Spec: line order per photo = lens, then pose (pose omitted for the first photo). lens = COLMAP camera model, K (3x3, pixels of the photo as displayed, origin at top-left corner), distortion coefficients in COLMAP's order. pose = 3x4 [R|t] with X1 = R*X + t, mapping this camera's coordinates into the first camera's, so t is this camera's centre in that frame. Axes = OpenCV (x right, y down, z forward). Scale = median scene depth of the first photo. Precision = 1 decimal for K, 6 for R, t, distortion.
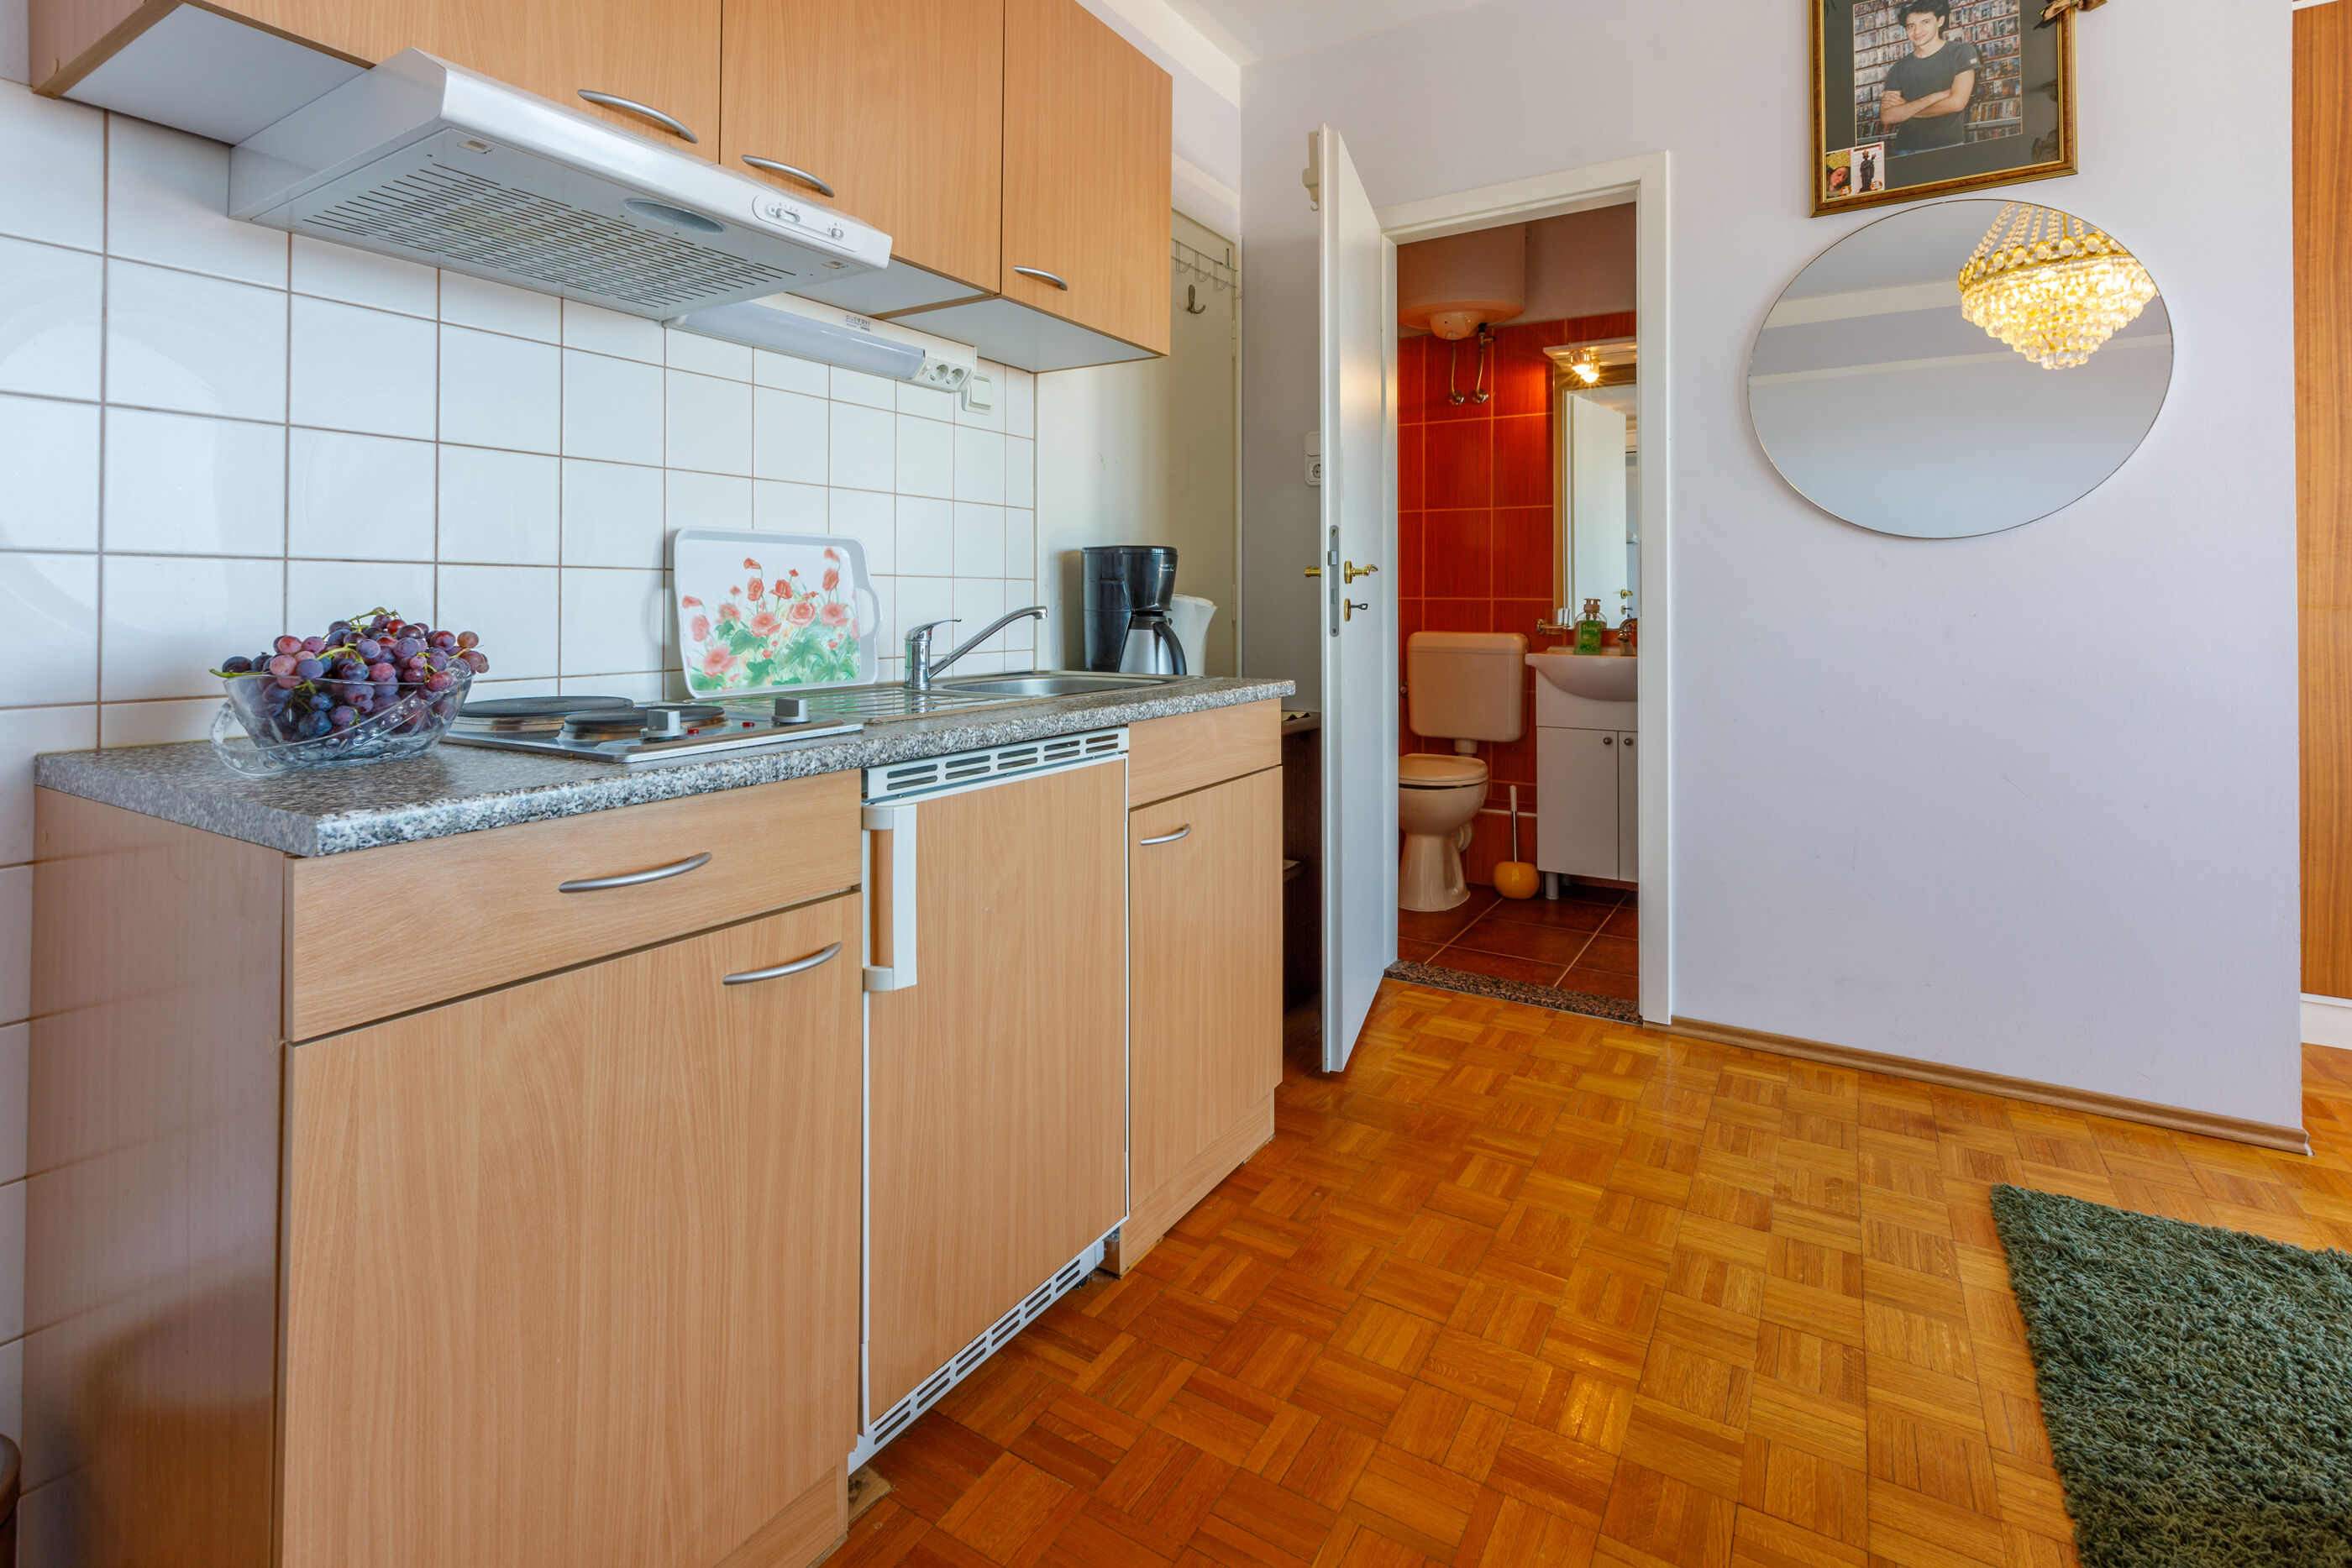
lens RADIAL K [[1065.9, 0, 1201.6], [0, 1065.9, 588.9], [0, 0, 1]] dist [0.003104, 0.000442]
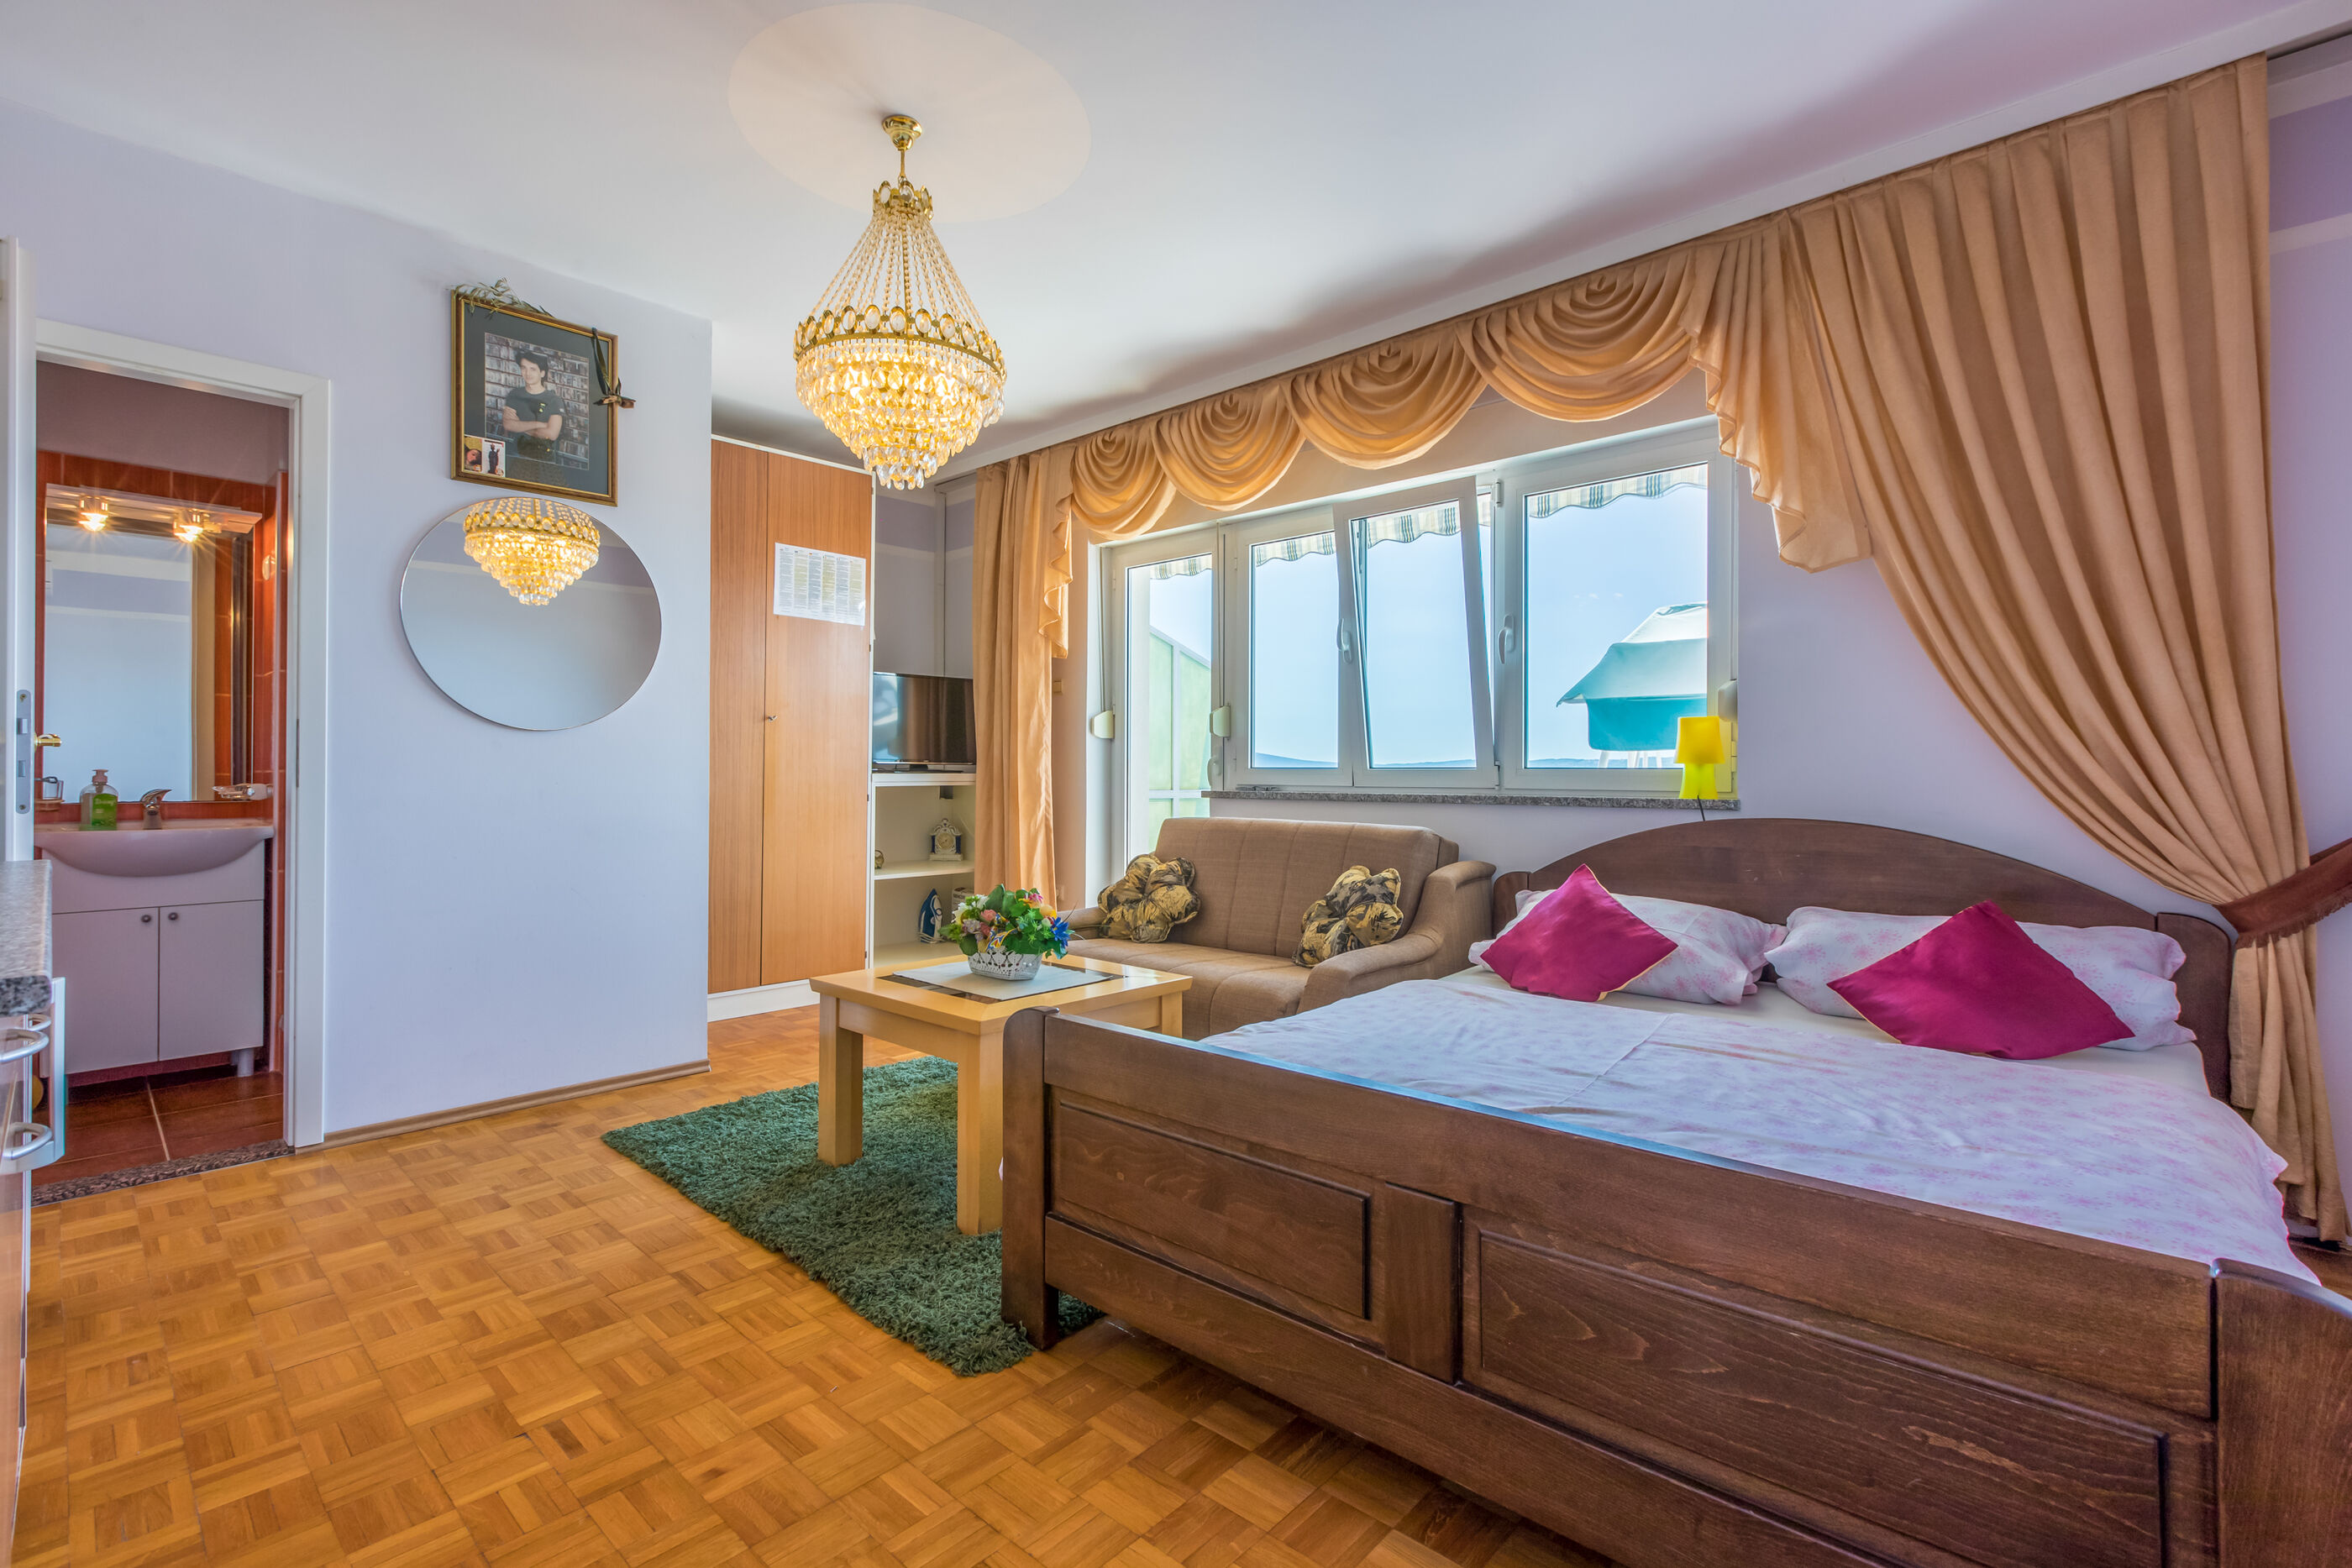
lens RADIAL K [[1065.9, 0, 1174.9], [0, 1065.9, 766.2], [0, 0, 1]] dist [0.003104, 0.000442]
pose [[0.186312, 0.005737, 0.982474, -0.581232], [-0.015037, 0.999882, -0.002987, -0.007877], [-0.982376, -0.014217, 0.186377, -0.122587]]
